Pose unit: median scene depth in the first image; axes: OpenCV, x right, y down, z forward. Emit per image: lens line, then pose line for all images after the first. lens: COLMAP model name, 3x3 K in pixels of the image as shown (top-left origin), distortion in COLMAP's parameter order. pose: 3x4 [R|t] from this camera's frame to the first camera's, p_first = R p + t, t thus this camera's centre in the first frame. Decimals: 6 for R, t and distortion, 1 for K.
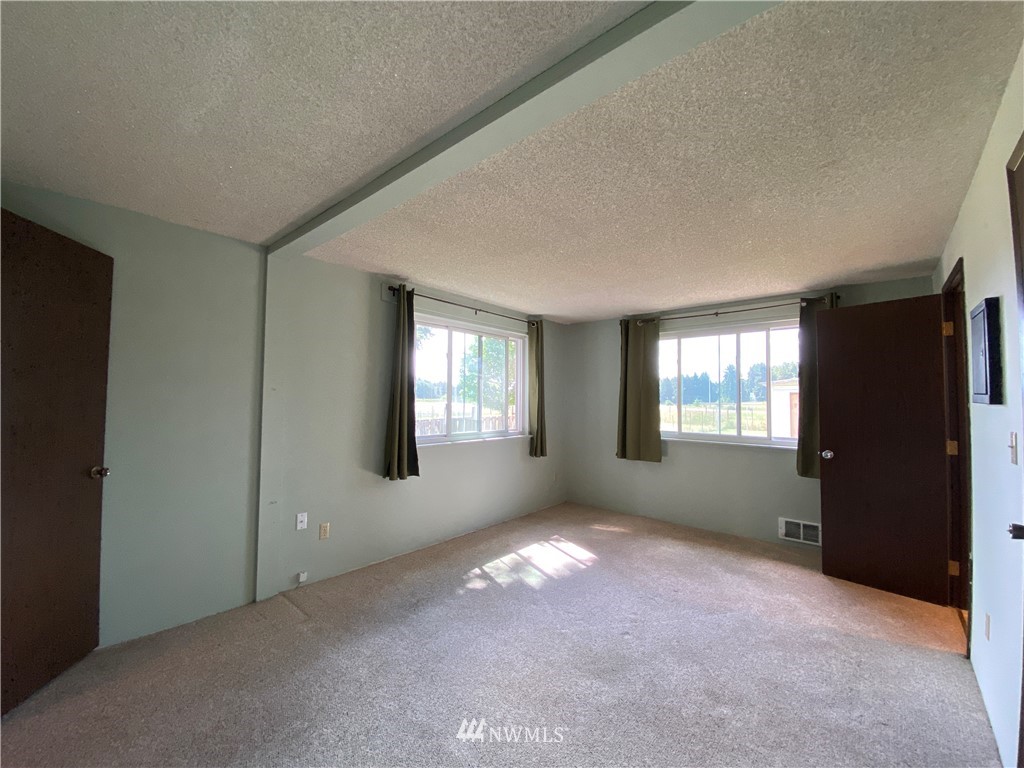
lens RADIAL K [[417.9, 0, 513.2], [0, 417.9, 384.2], [0, 0, 1]] dist [-0.023916, -0.000714]
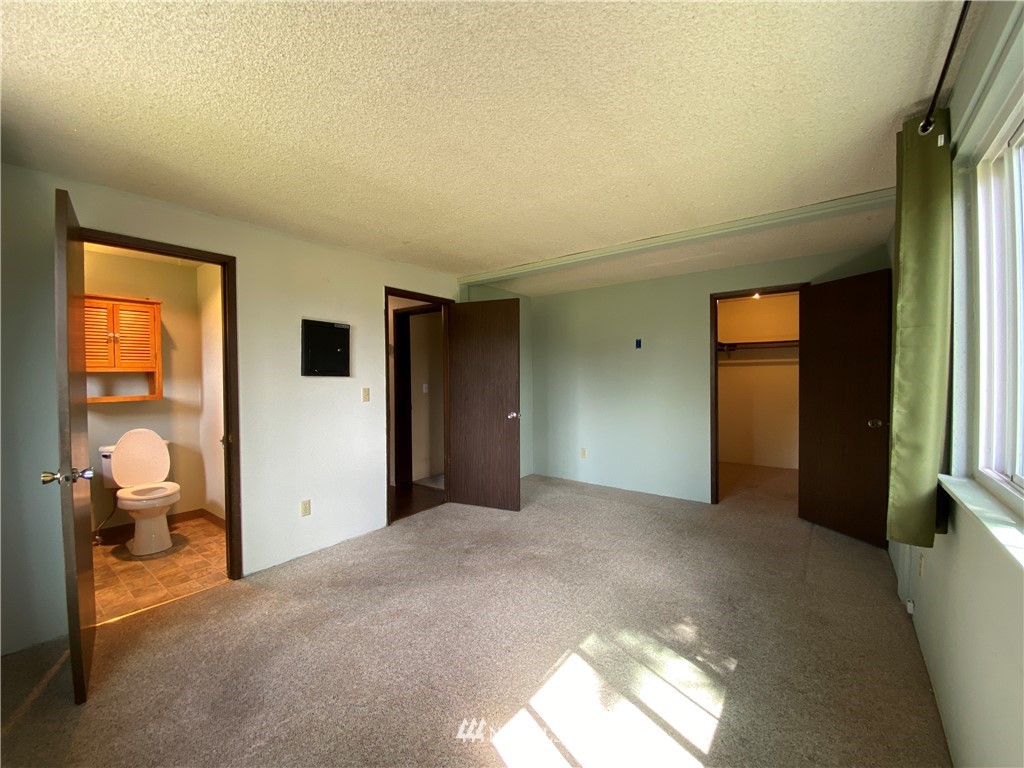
lens RADIAL K [[417.9, 0, 511.3], [0, 417.9, 380.6], [0, 0, 1]] dist [-0.023916, -0.000714]
pose [[-0.998220, 0.007007, -0.059221, 0.323381], [0.008053, 0.999815, -0.017441, 0.077392], [0.059088, -0.017887, -0.998092, 2.145183]]
